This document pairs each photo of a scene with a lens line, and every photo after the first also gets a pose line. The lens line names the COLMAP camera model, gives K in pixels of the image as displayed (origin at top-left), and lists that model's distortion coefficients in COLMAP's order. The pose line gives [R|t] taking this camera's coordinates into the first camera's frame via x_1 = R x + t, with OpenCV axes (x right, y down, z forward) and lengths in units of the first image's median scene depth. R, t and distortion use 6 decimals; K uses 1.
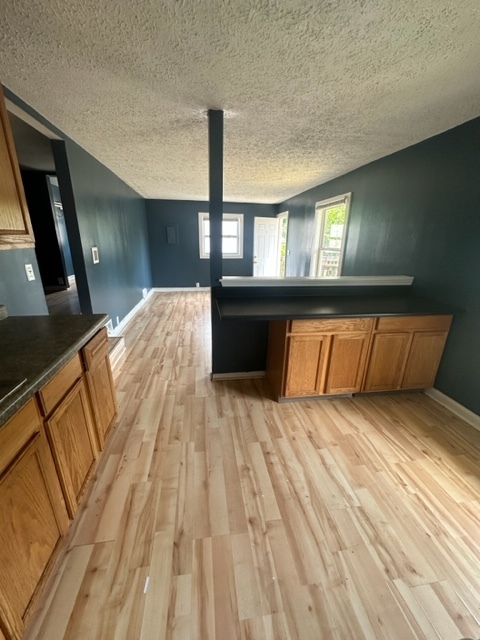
lens RADIAL K [[256.4, 0, 239.3], [0, 256.4, 321.8], [0, 0, 1]] dist [0.000017, 0.000001]
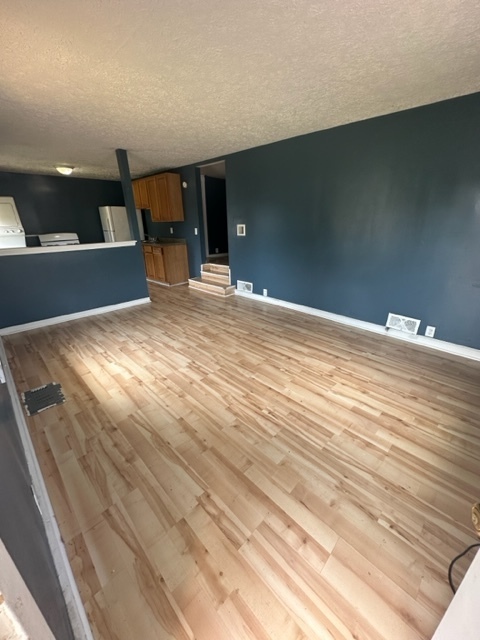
lens RADIAL K [[256.4, 0, 240.5], [0, 256.4, 319.7], [0, 0, 1]] dist [0.000017, 0.000001]
pose [[-0.803419, 0.210434, -0.556988, 0.264818], [-0.183015, 0.802898, 0.567327, -0.533051], [0.566590, 0.557738, -0.606551, 1.713634]]
